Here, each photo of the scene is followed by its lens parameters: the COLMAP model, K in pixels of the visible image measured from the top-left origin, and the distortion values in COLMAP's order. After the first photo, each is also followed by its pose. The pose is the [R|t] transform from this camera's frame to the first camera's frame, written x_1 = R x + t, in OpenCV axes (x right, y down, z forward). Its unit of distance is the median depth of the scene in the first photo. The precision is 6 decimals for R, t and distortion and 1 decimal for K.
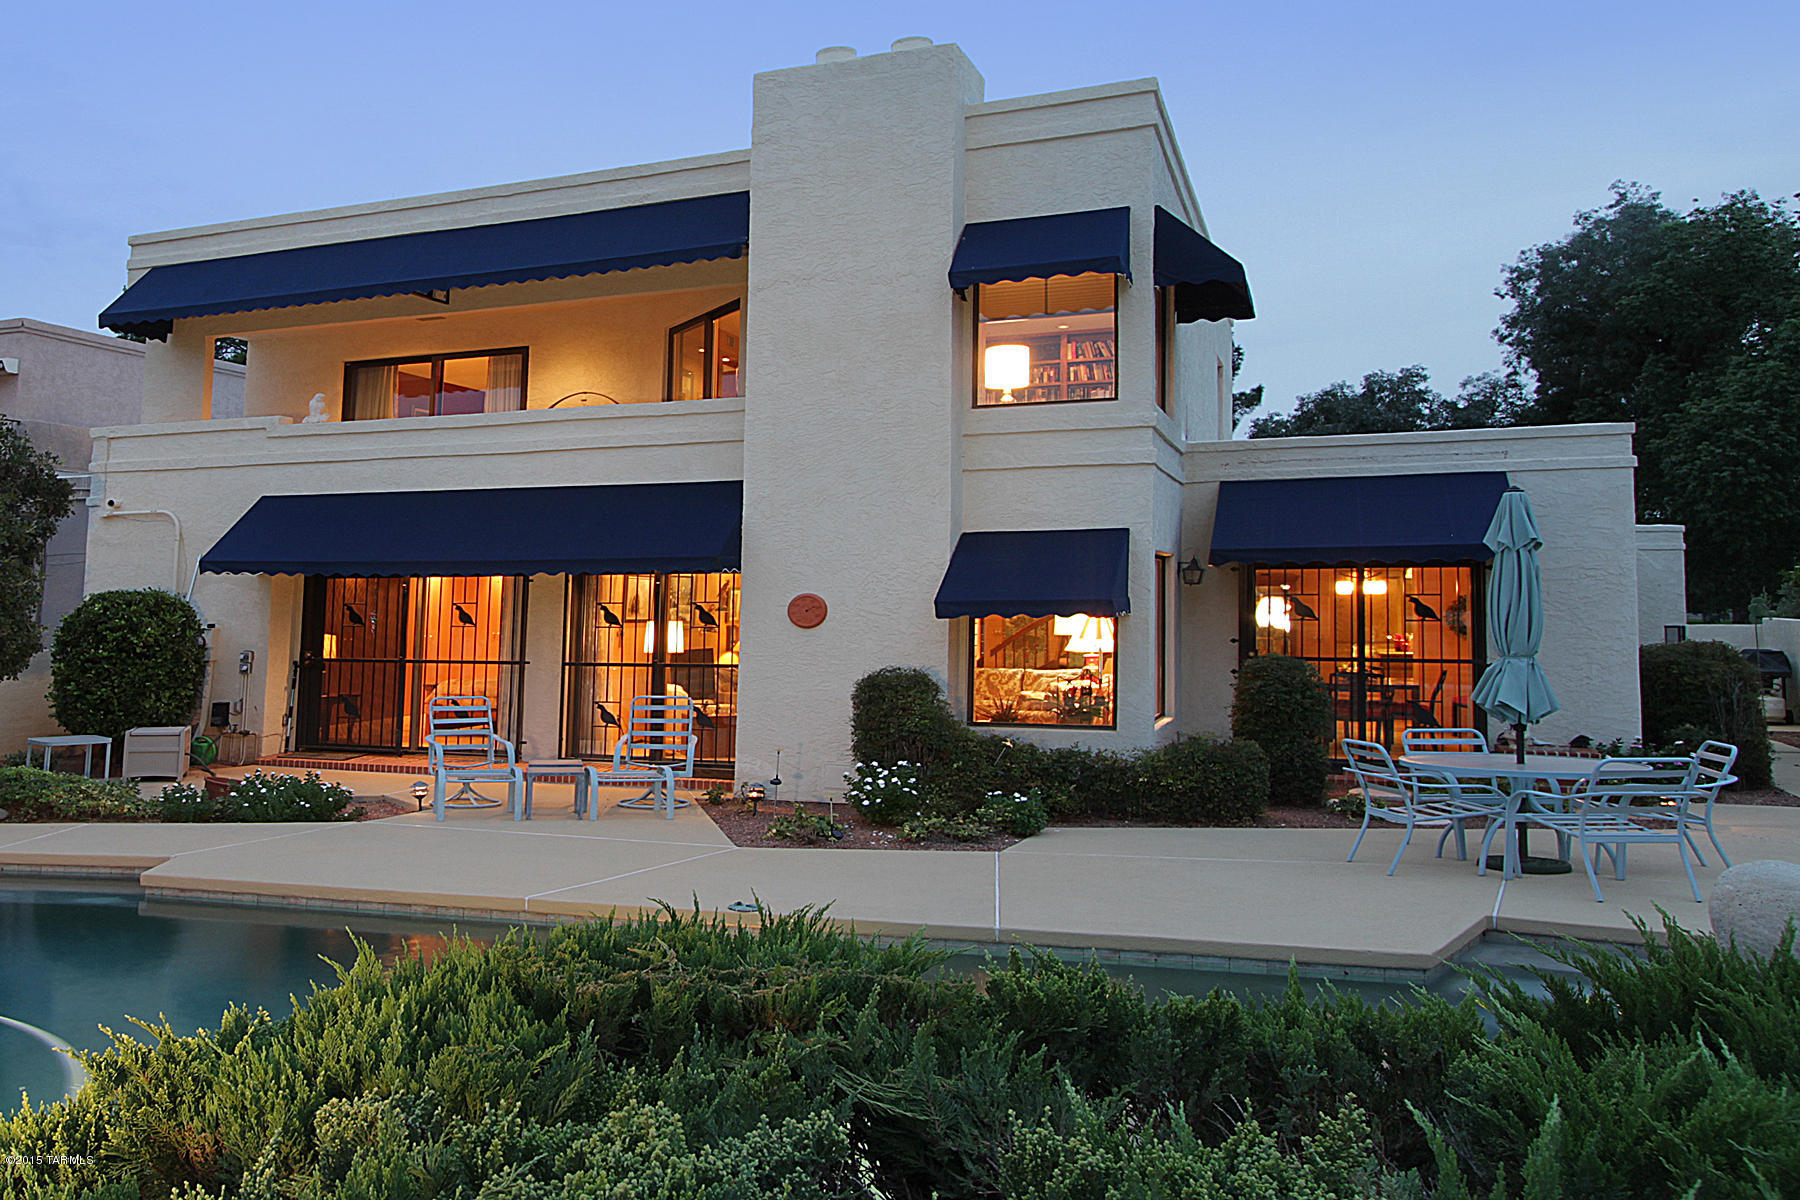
lens RADIAL K [[1149.1, 0, 894.6], [0, 1149.1, 590.2], [0, 0, 1]] dist [0.002438, -0.003518]
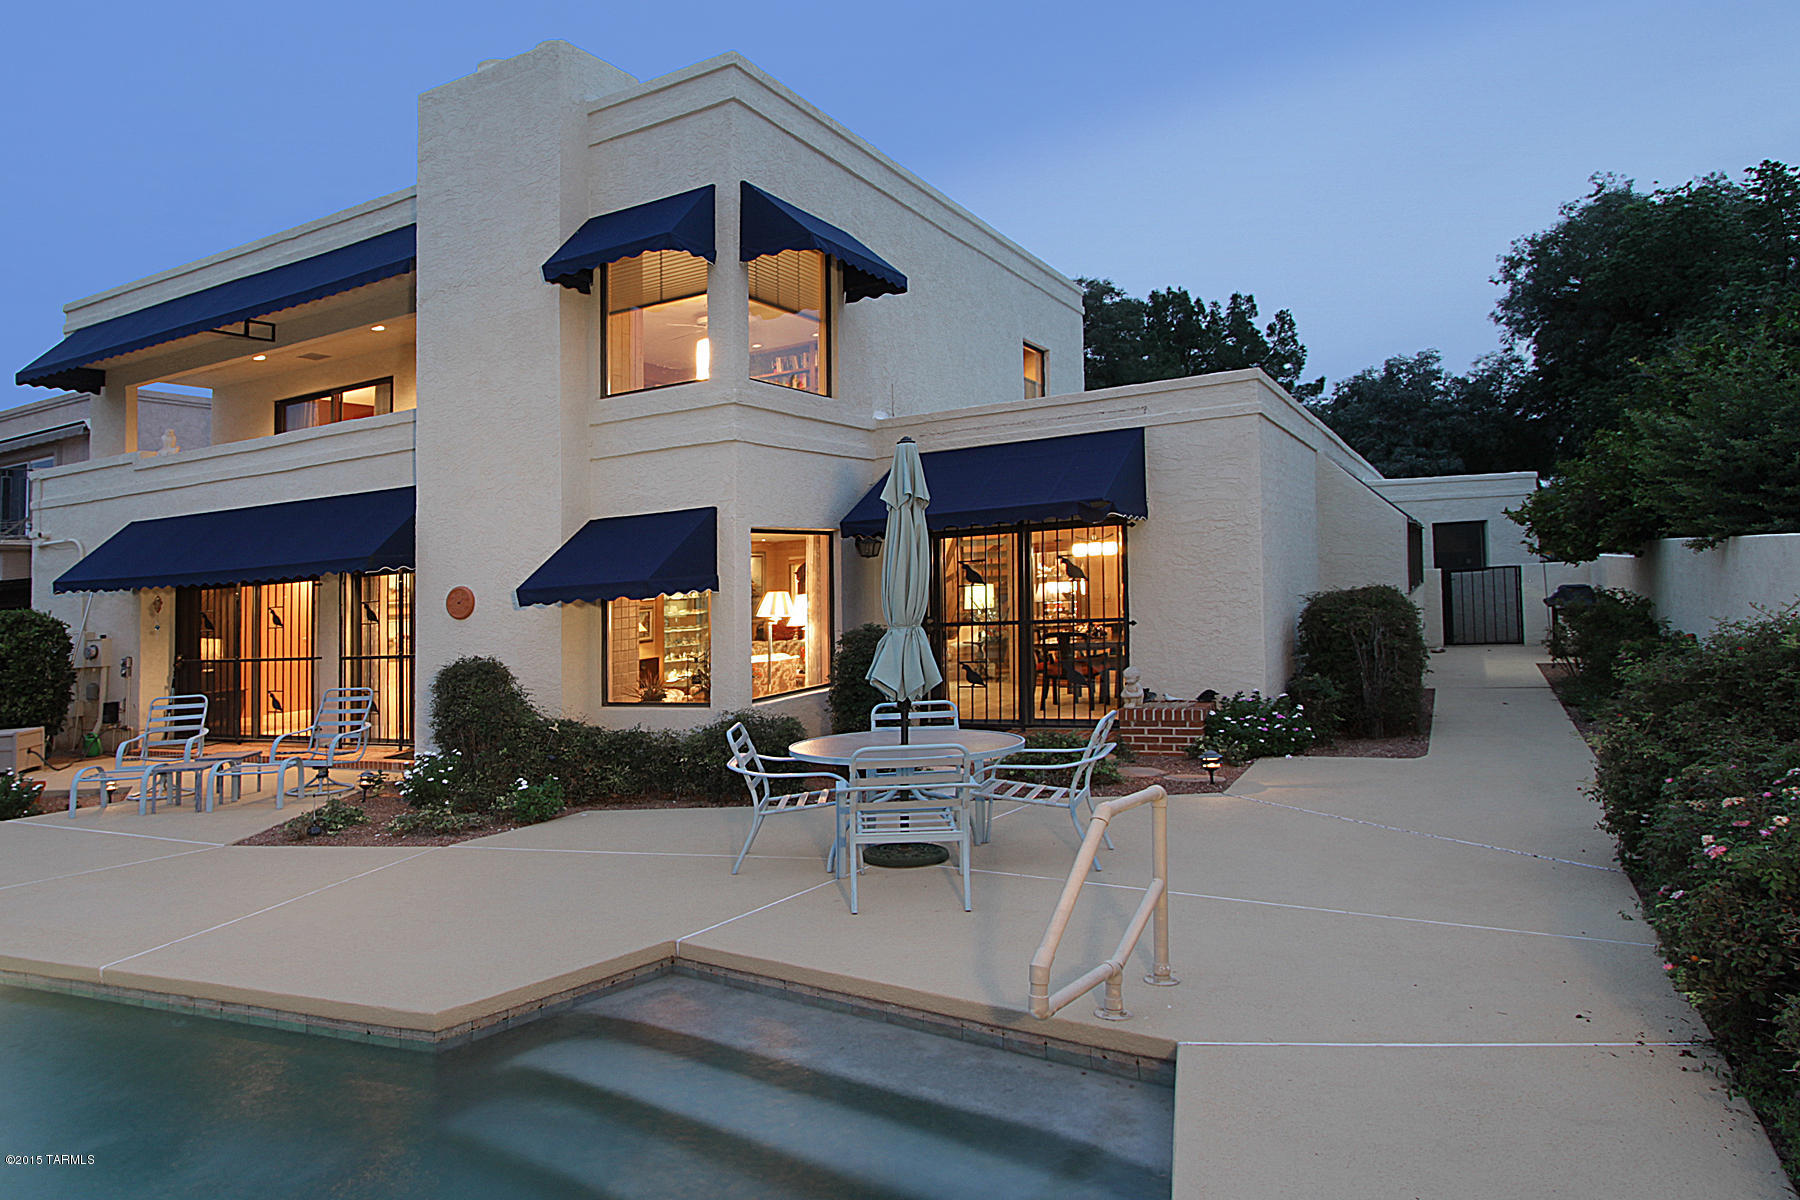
lens RADIAL K [[941.2, 0, 905.5], [0, 941.2, 610.7], [0, 0, 1]] dist [-0.009851, 0.001518]
pose [[0.995347, -0.049201, -0.082843, 0.358562], [0.052985, 0.997620, 0.044120, 0.007715], [0.080475, -0.048304, 0.995586, 0.155287]]
